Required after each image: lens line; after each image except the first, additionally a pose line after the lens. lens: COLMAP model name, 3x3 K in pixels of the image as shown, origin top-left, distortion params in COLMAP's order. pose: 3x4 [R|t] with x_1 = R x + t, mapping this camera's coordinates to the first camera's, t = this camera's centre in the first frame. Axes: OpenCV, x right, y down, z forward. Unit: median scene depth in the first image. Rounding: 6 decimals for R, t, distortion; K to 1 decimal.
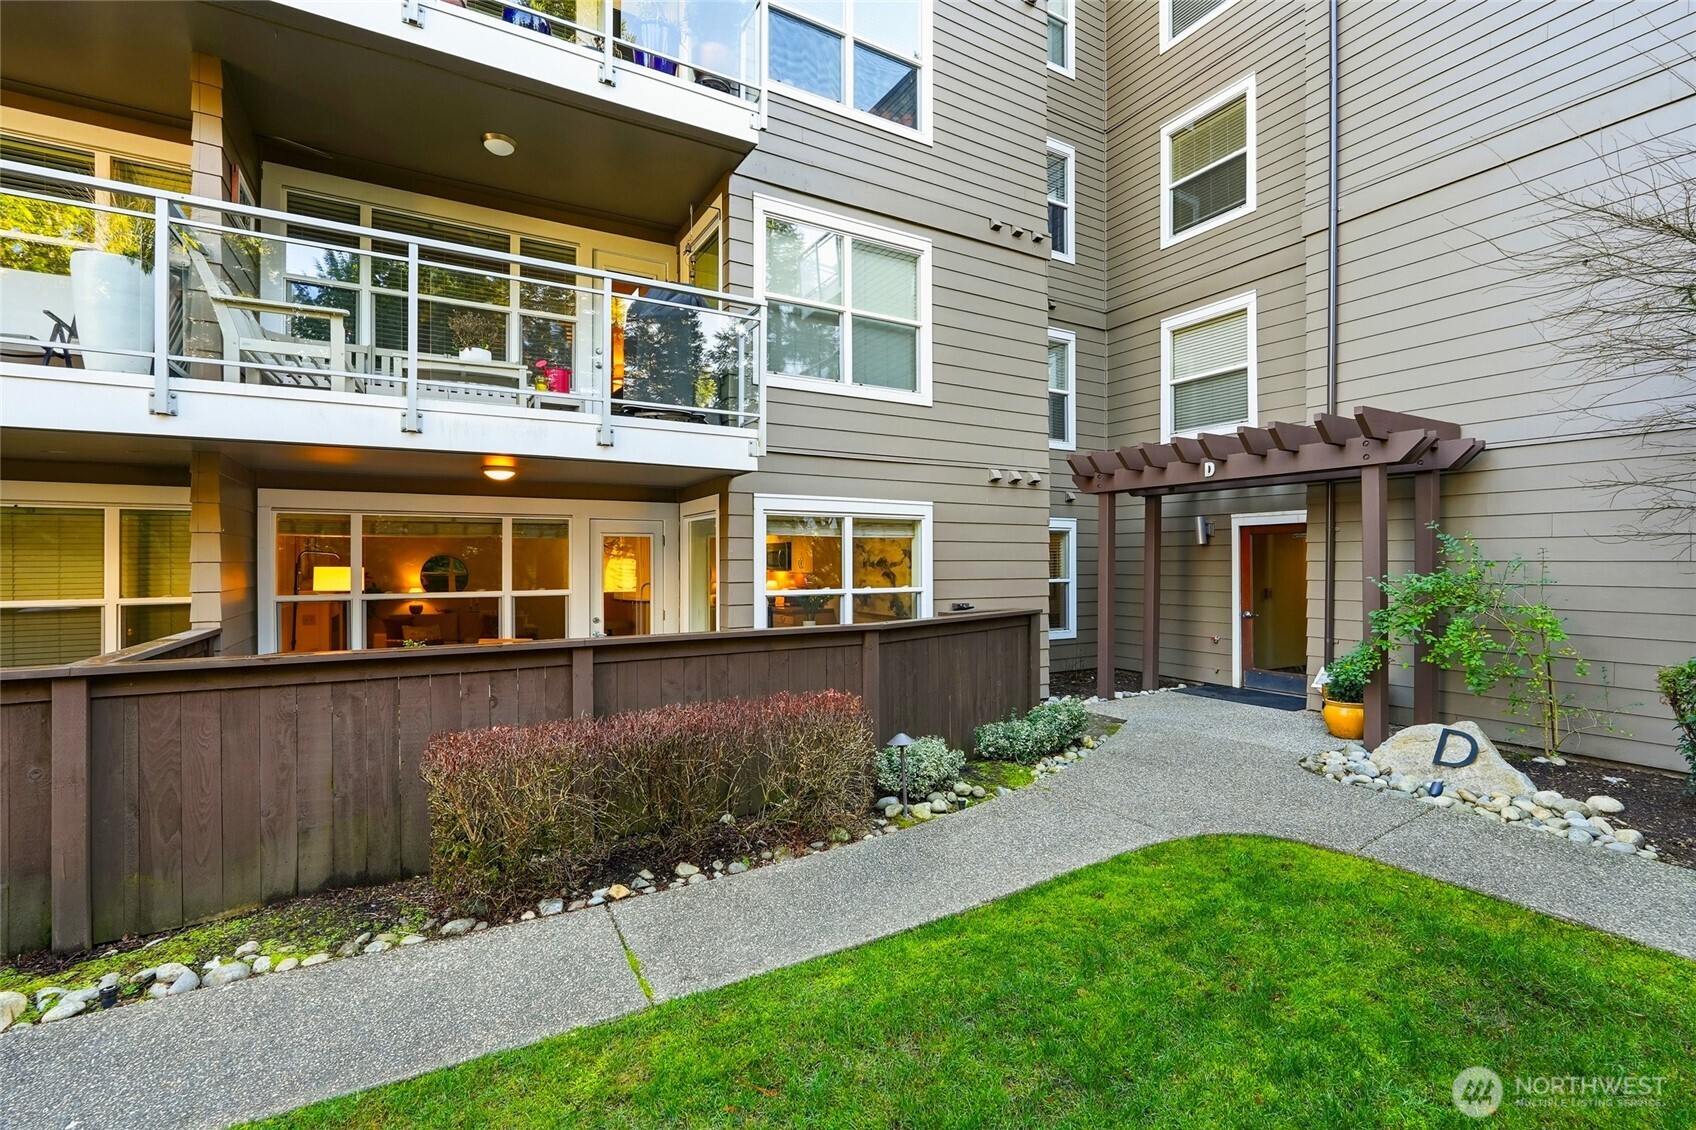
lens RADIAL K [[746.9, 0, 840.7], [0, 746.9, 564.4], [0, 0, 1]] dist [-0.010461, 0.006062]
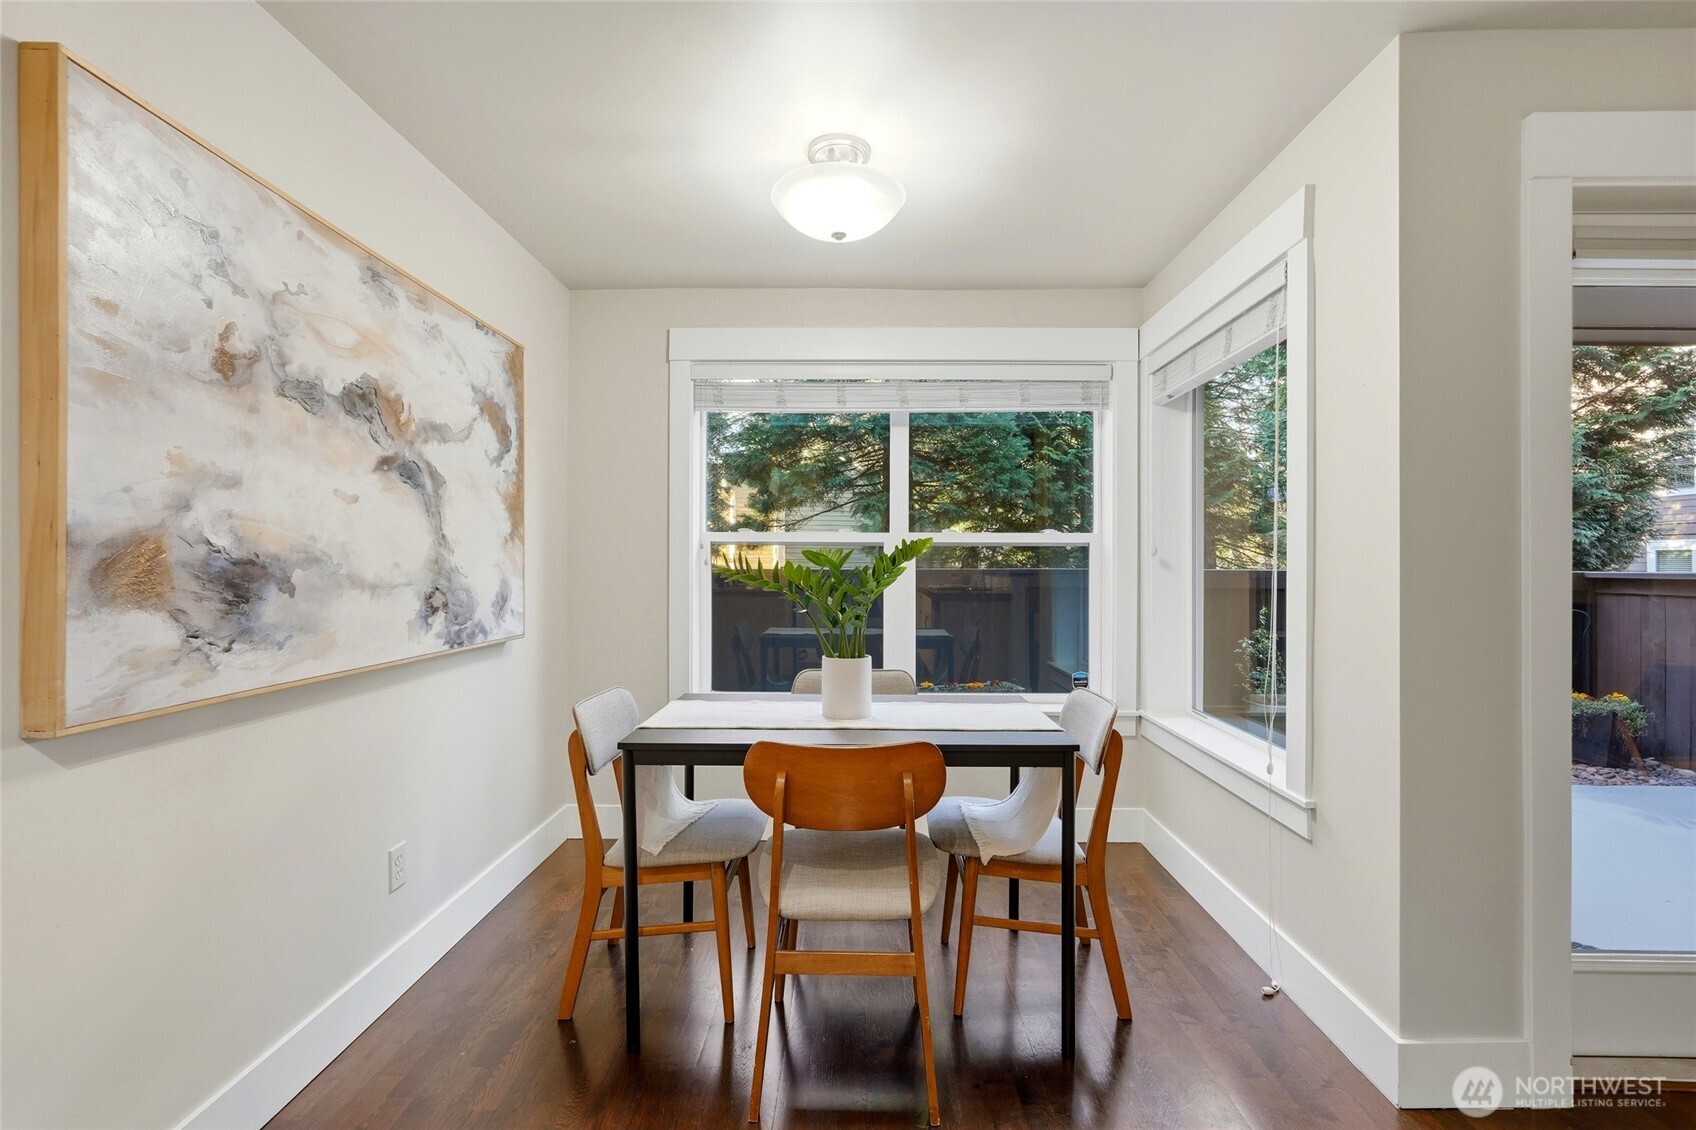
lens RADIAL K [[746.9, 0, 845.4], [0, 746.9, 556.9], [0, 0, 1]] dist [-0.010461, 0.006062]
pose [[-0.854714, 0.004768, 0.519077, -0.158840], [-0.000051, 0.999957, -0.009268, 0.039867], [-0.519099, -0.007948, -0.854677, 1.076519]]
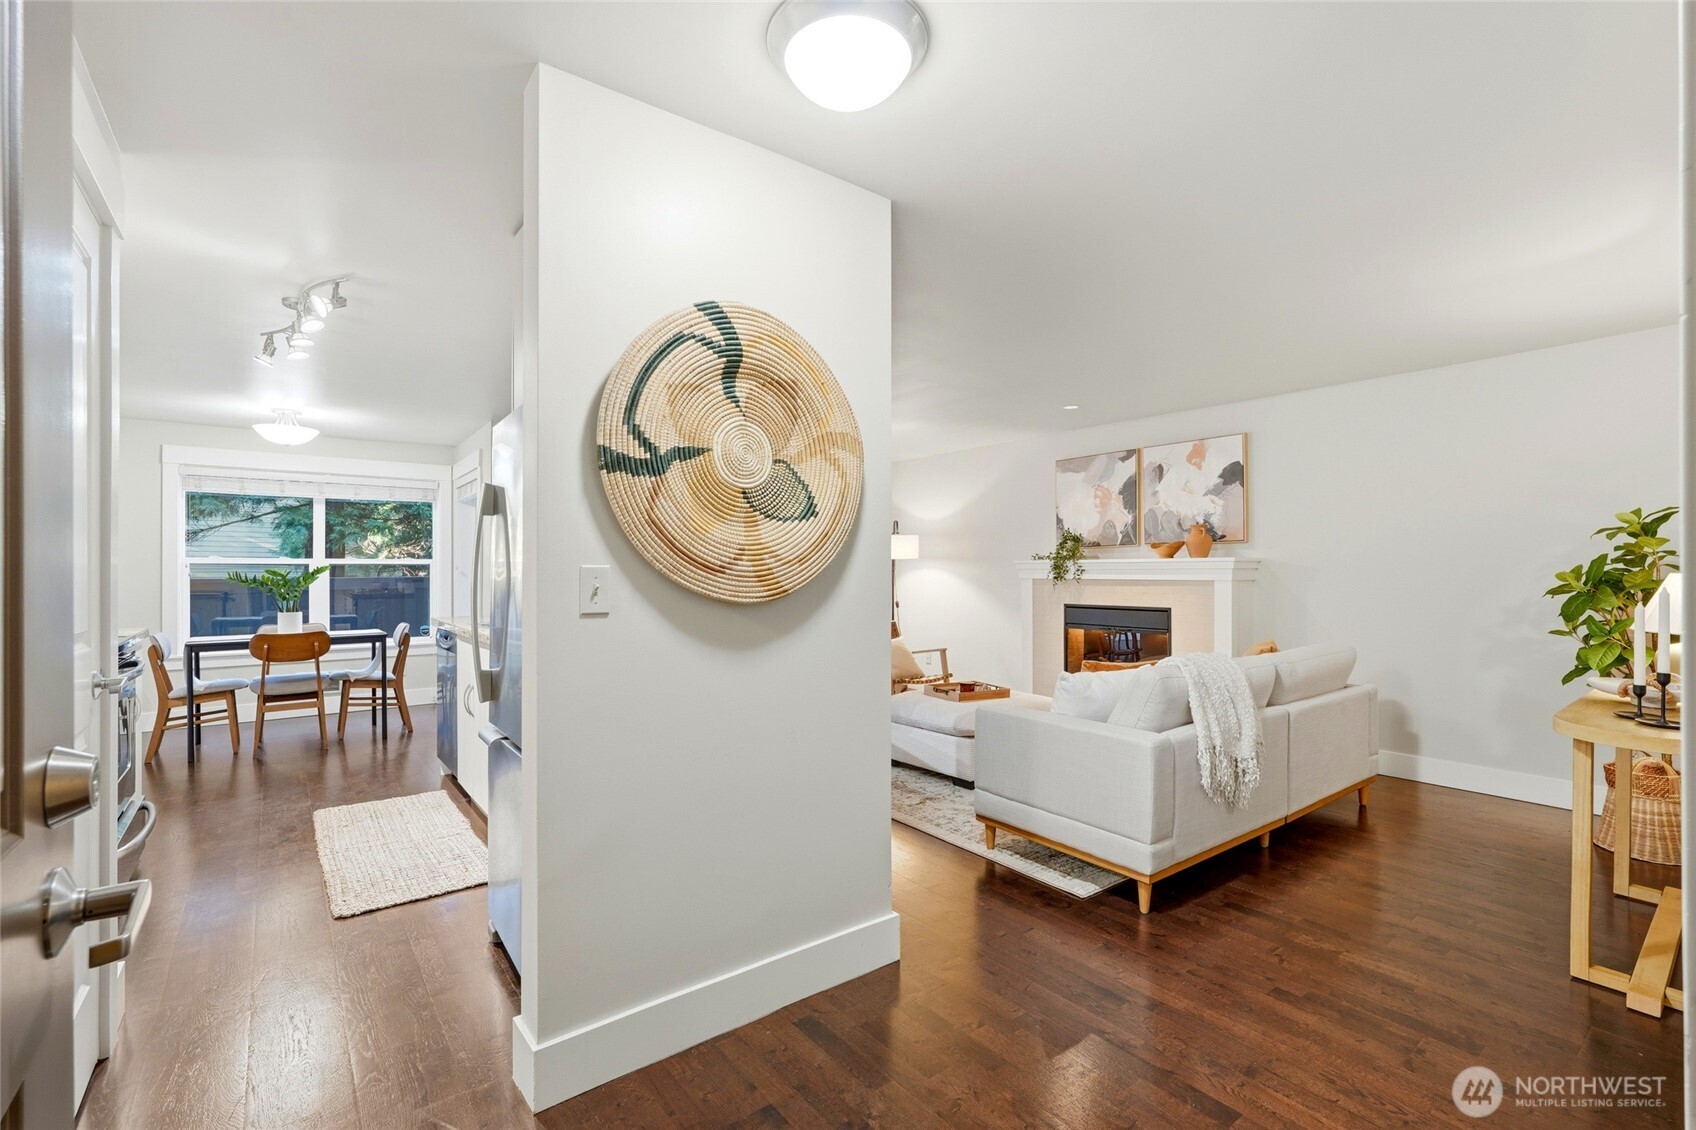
lens RADIAL K [[746.9, 0, 846.5], [0, 746.9, 559.7], [0, 0, 1]] dist [-0.010461, 0.006062]
pose [[-0.991722, 0.003269, -0.128361, -0.382217], [0.004996, 0.999901, -0.013133, 0.037585], [0.128305, -0.013666, -0.991641, 1.486830]]
